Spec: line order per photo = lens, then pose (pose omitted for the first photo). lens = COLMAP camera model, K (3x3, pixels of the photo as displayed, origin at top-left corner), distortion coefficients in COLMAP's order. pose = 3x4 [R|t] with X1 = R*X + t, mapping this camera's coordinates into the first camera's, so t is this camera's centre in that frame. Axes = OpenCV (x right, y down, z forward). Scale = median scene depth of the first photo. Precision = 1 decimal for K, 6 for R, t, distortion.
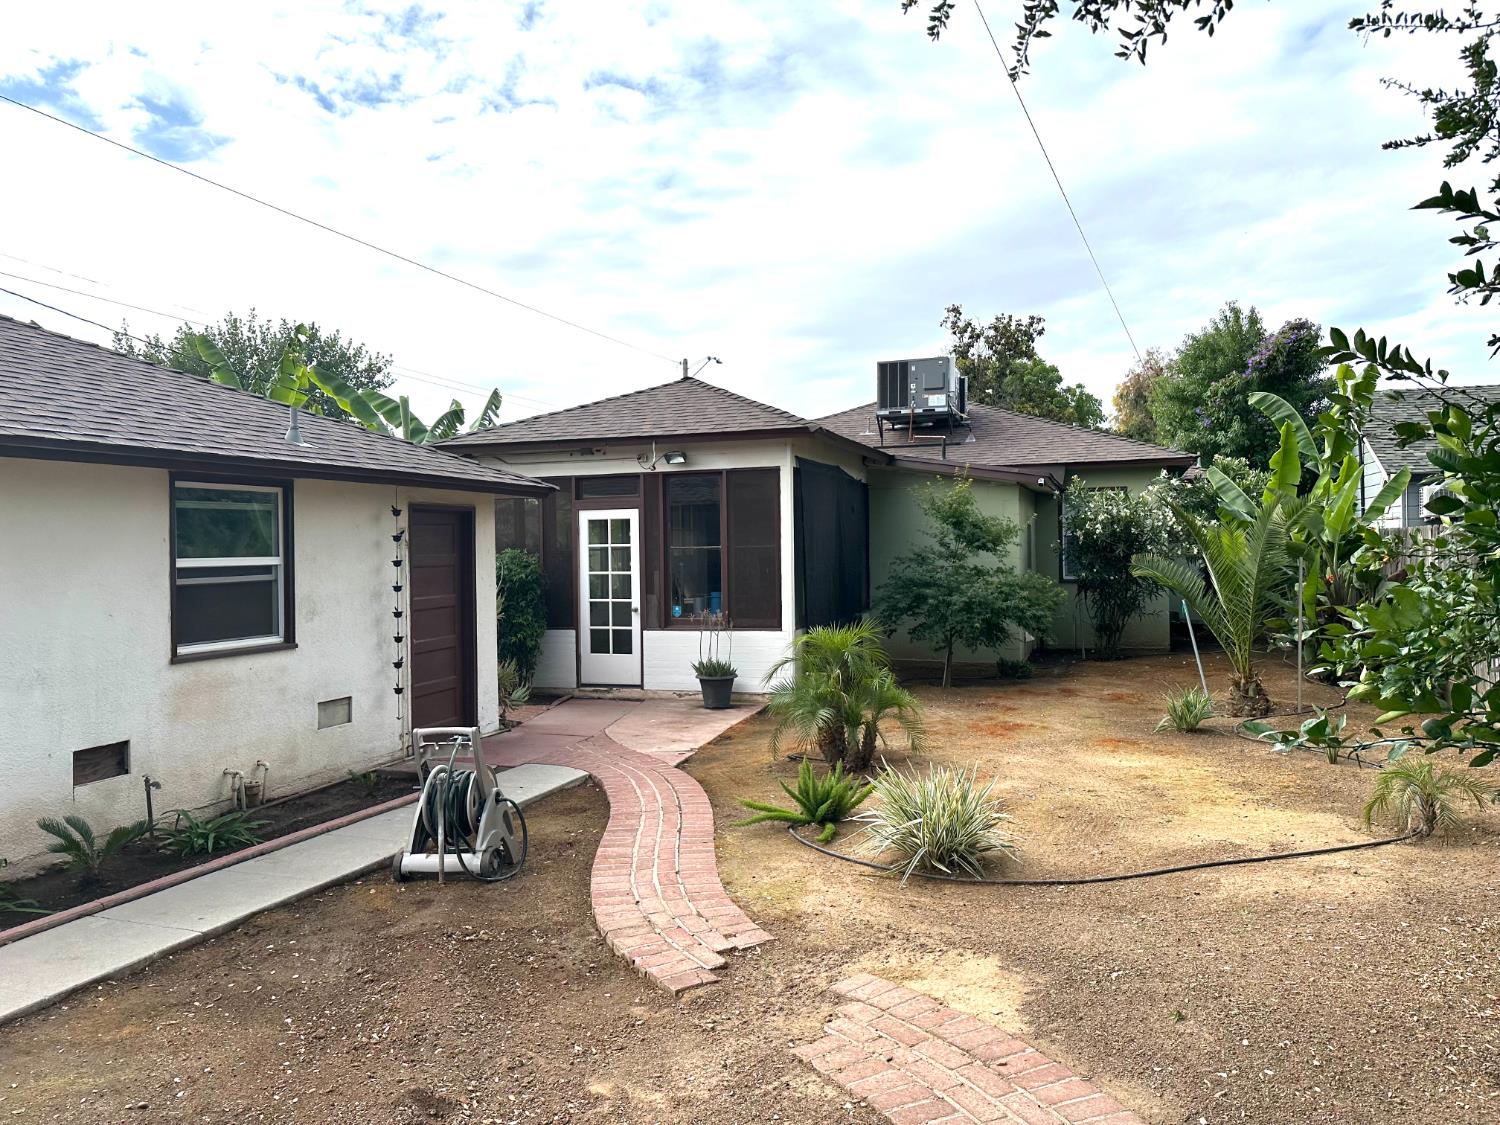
lens RADIAL K [[1046.4, 0, 755.6], [0, 1046.4, 540.1], [0, 0, 1]] dist [0.121241, -0.155987]
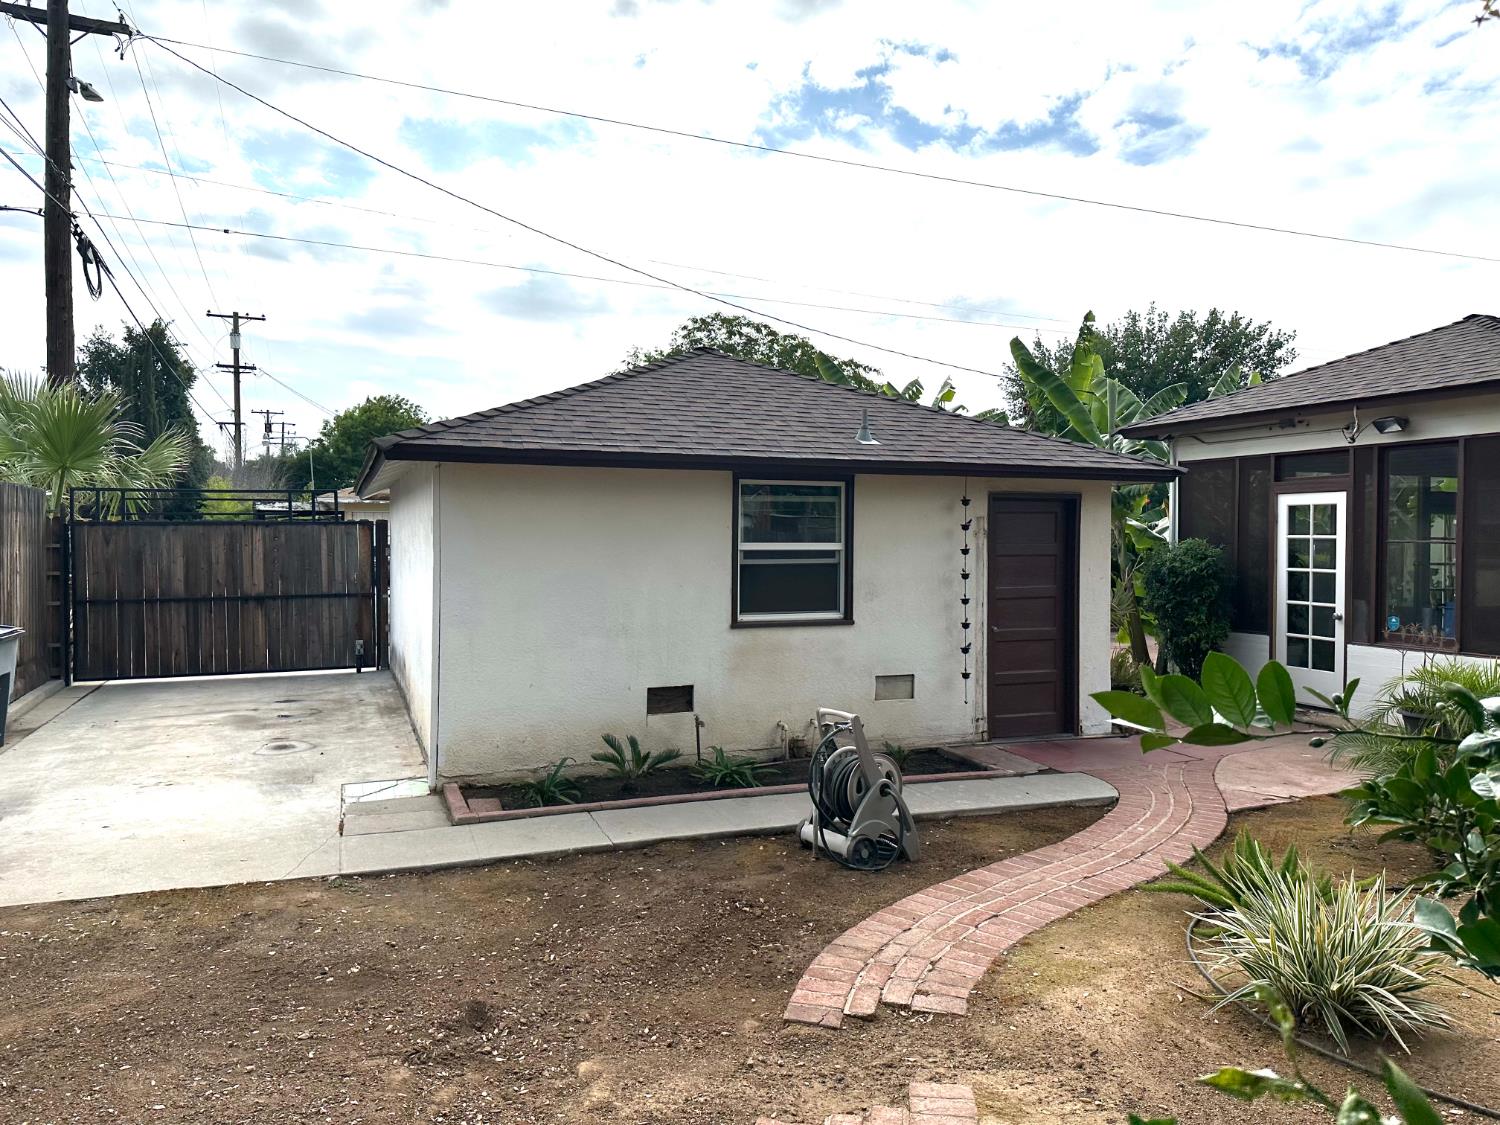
lens RADIAL K [[1046.4, 0, 755.6], [0, 1046.4, 540.1], [0, 0, 1]] dist [0.121241, -0.155987]
pose [[0.664843, 0.022870, -0.746633, 0.362444], [-0.009661, 0.999711, 0.022019, -0.012091], [0.746920, -0.007425, 0.664872, 0.216077]]
